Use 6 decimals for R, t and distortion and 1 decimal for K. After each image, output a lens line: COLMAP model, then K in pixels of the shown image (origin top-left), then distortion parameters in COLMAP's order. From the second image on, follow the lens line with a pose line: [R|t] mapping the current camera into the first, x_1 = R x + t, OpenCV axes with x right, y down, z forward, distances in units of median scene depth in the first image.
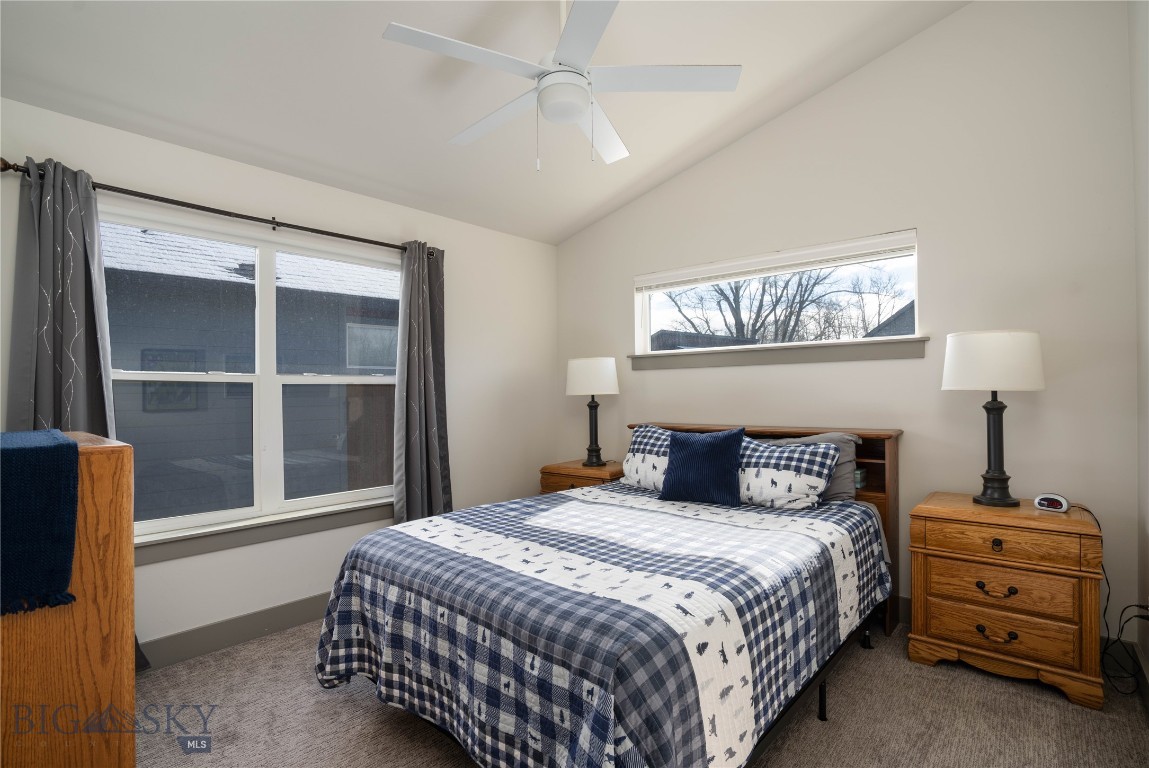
lens RADIAL K [[557.7, 0, 571.6], [0, 557.7, 385.8], [0, 0, 1]] dist [-0.040701, 0.011324]
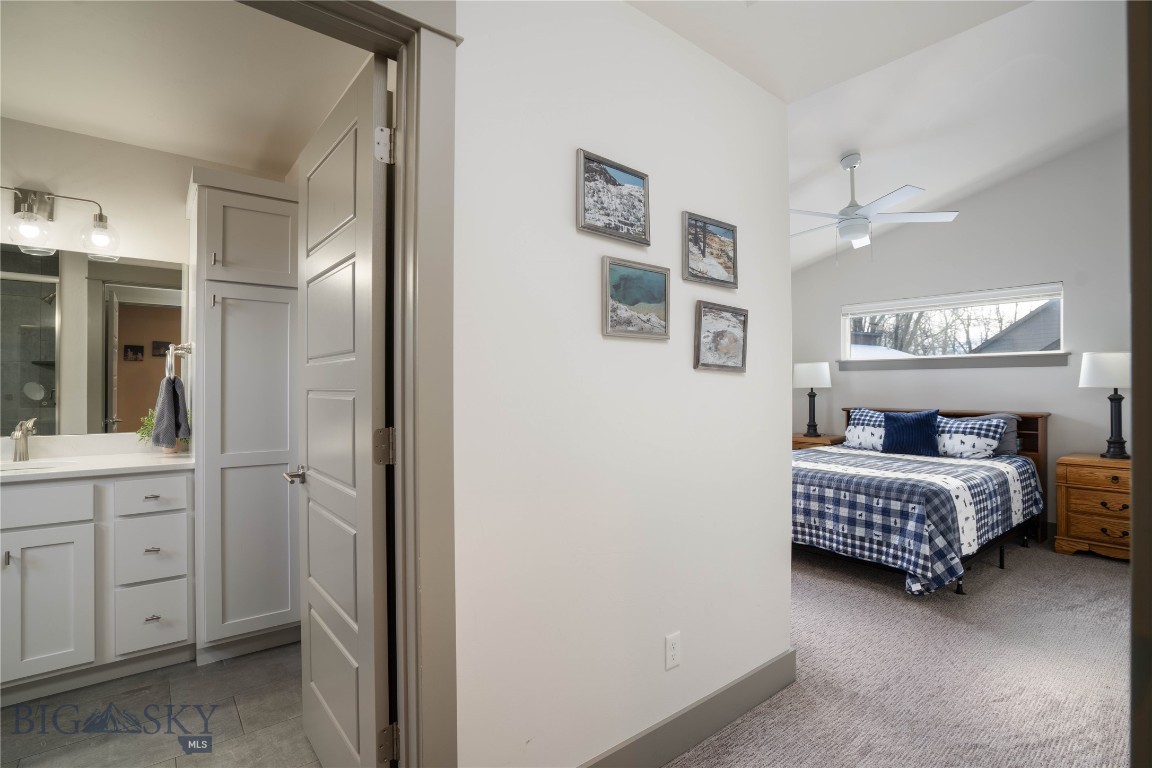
lens RADIAL K [[559.1, 0, 564.4], [0, 559.1, 379.1], [0, 0, 1]] dist [-0.040701, 0.011324]
pose [[0.983822, 0.006000, -0.179046, -0.551634], [-0.005393, 0.999978, 0.003880, -0.013502], [0.179065, -0.002852, 0.983833, -0.882978]]
